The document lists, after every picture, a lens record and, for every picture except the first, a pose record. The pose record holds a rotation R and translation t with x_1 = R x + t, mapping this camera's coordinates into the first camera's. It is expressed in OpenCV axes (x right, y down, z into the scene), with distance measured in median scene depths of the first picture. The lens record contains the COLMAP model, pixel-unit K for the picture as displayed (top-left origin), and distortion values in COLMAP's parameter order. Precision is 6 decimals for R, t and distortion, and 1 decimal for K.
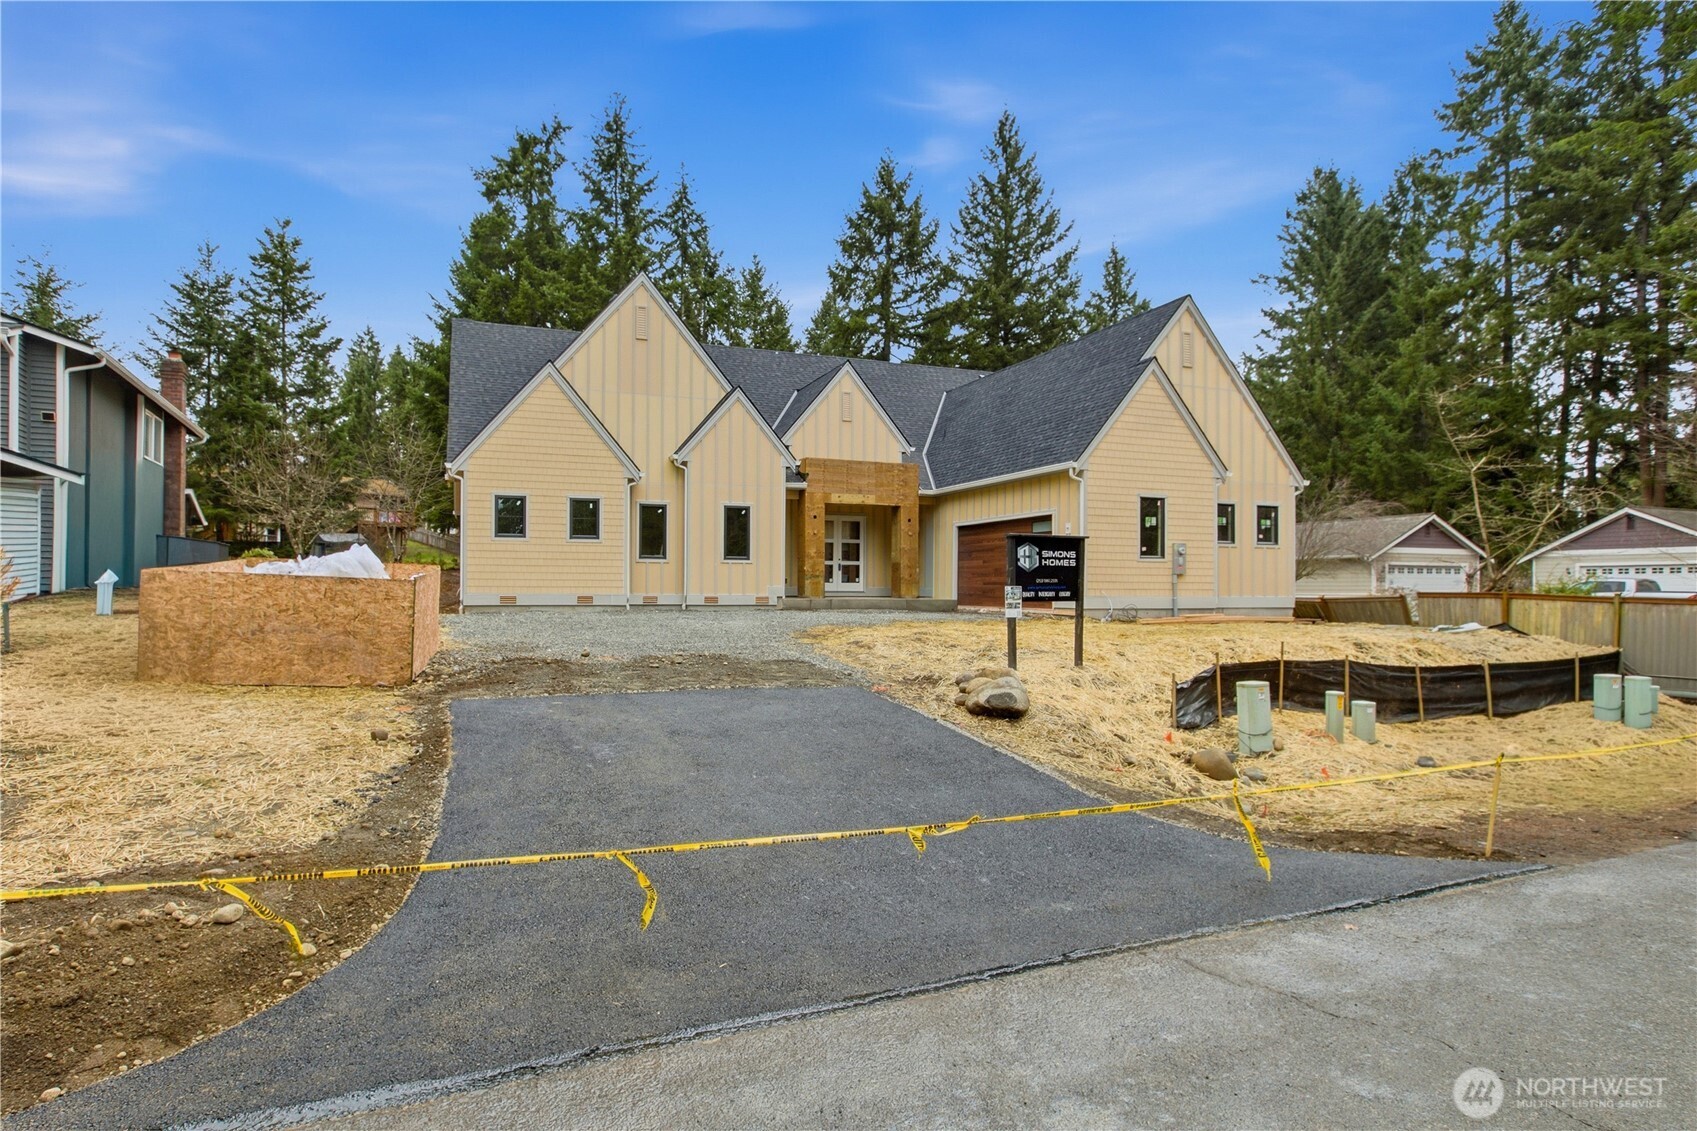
lens RADIAL K [[889.4, 0, 848.5], [0, 889.4, 565.5], [0, 0, 1]] dist [0.000120, 0.000068]
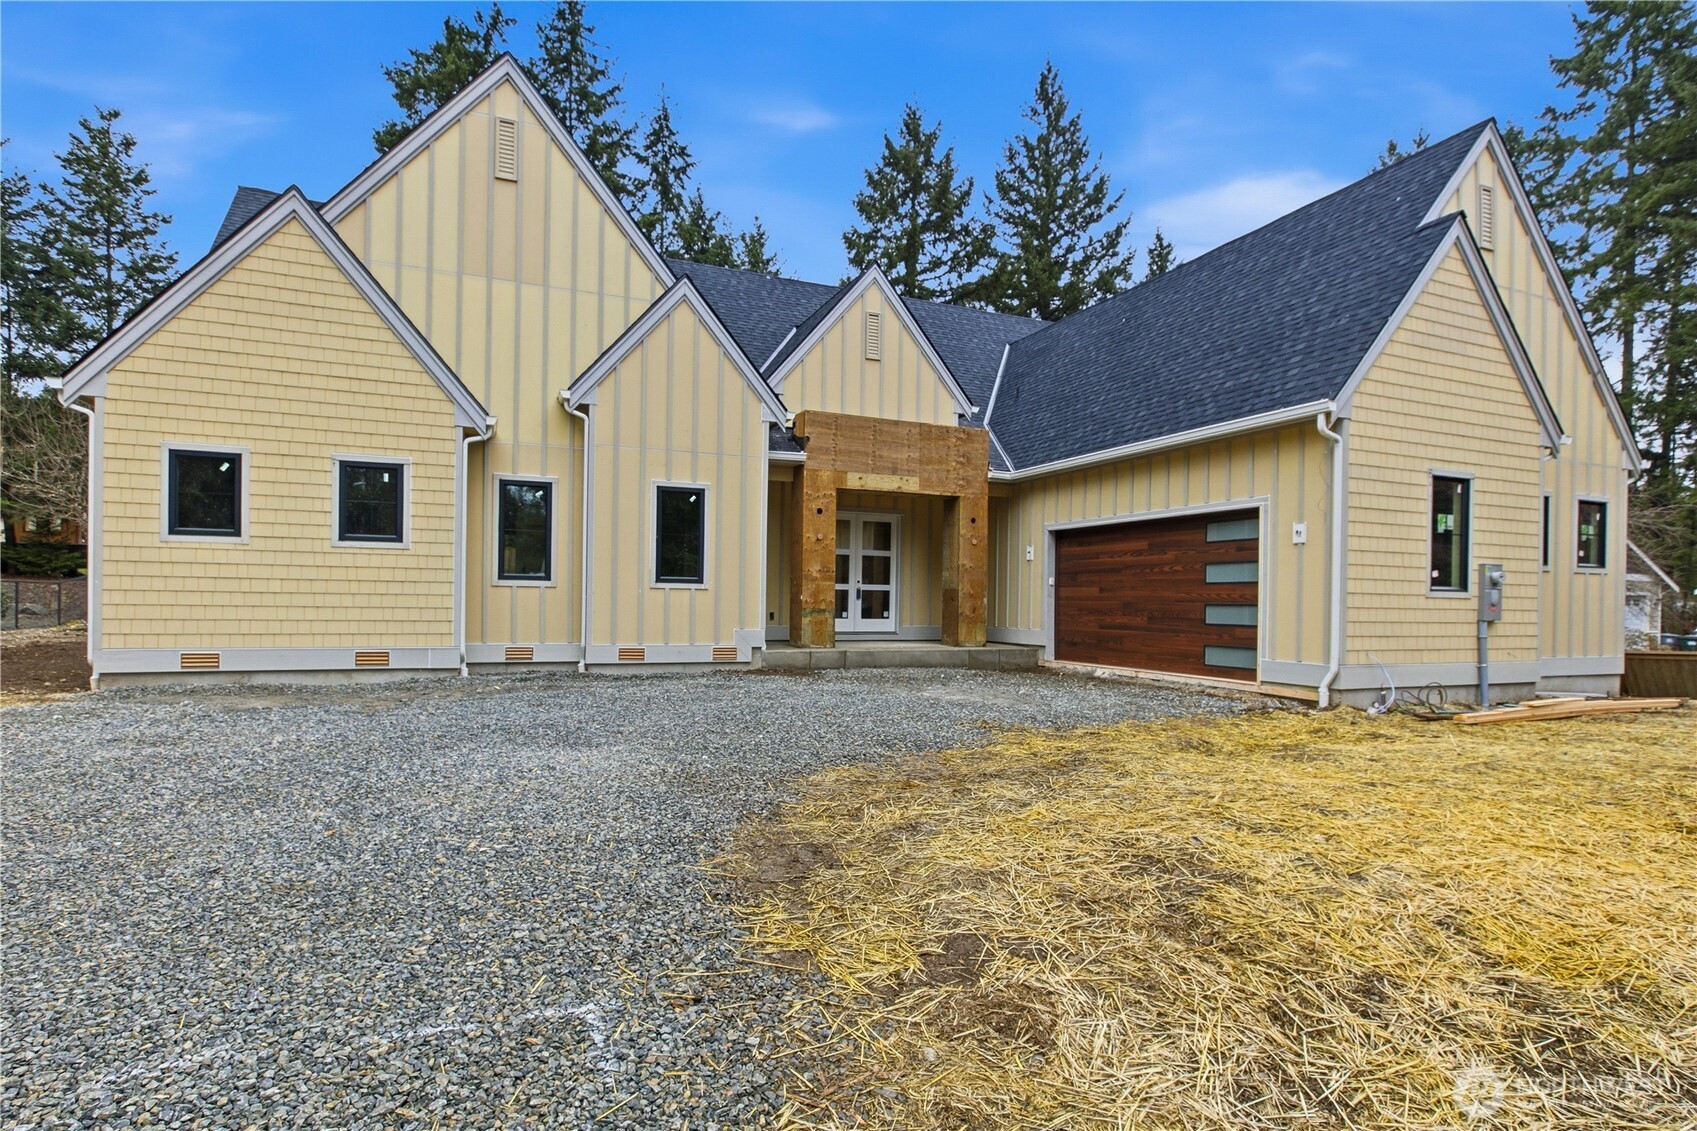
lens RADIAL K [[878.0, 0, 884.7], [0, 878.0, 605.7], [0, 0, 1]] dist [0.001221, 0.000171]
pose [[0.999473, 0.011333, 0.030429, -0.006663], [-0.012236, 0.999485, 0.029653, -0.005598], [-0.030077, -0.030009, 0.999097, 0.243607]]
